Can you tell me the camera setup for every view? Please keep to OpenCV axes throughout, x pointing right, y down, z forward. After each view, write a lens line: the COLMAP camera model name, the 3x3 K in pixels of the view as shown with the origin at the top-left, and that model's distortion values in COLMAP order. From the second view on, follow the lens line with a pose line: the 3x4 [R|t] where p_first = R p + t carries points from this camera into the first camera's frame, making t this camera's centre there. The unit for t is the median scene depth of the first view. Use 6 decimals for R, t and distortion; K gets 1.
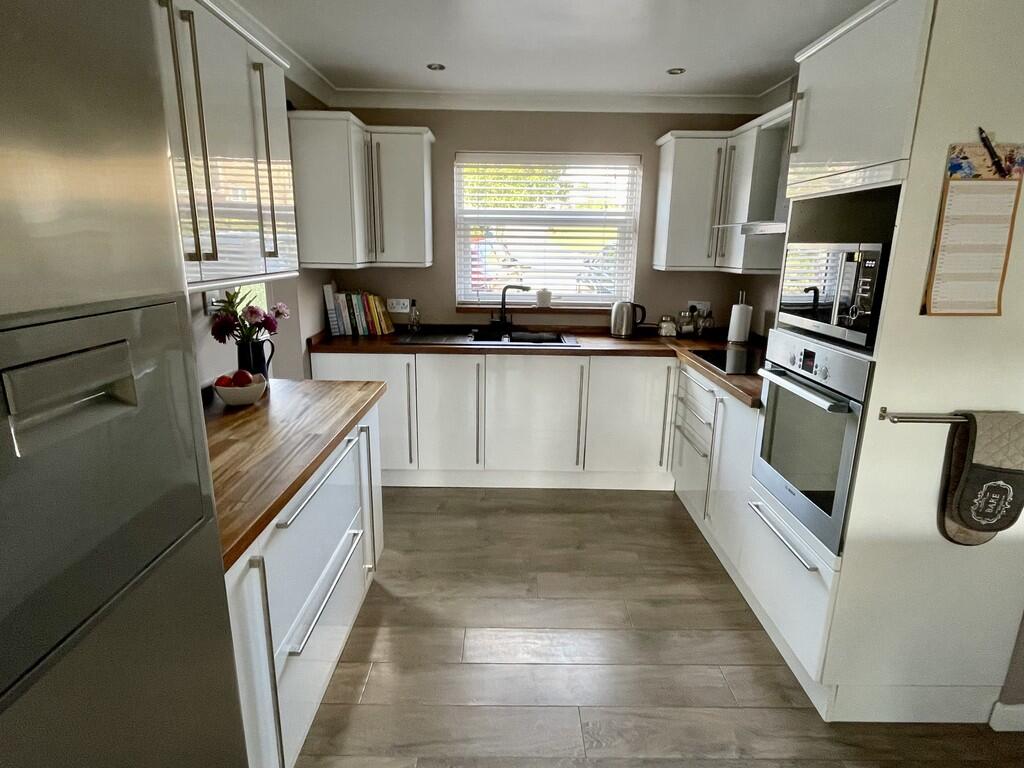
lens RADIAL K [[545.5, 0, 512.0], [0, 545.5, 384.0], [0, 0, 1]] dist [-0.001513, 0.000355]
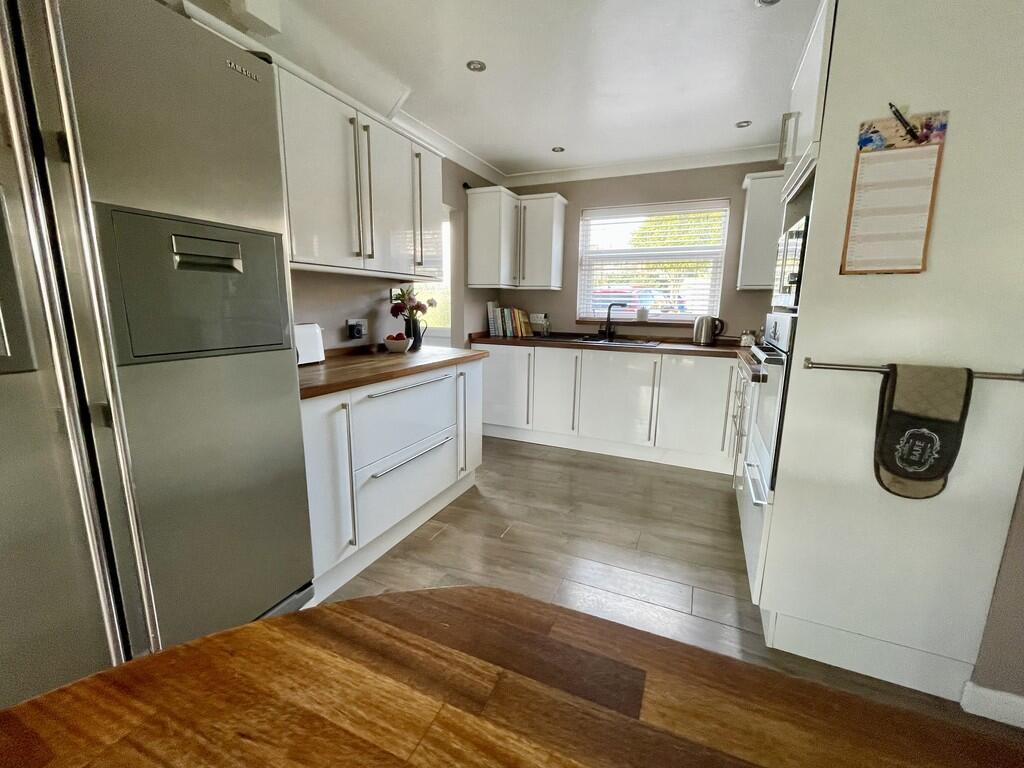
lens RADIAL K [[416.5, 0, 512.0], [0, 416.5, 384.0], [0, 0, 1]] dist [-0.004285, -0.000024]
pose [[0.911633, 0.077242, -0.403681, 0.258699], [-0.101745, 0.994023, -0.039569, 0.108204], [0.398212, 0.077145, 0.914044, -0.026811]]
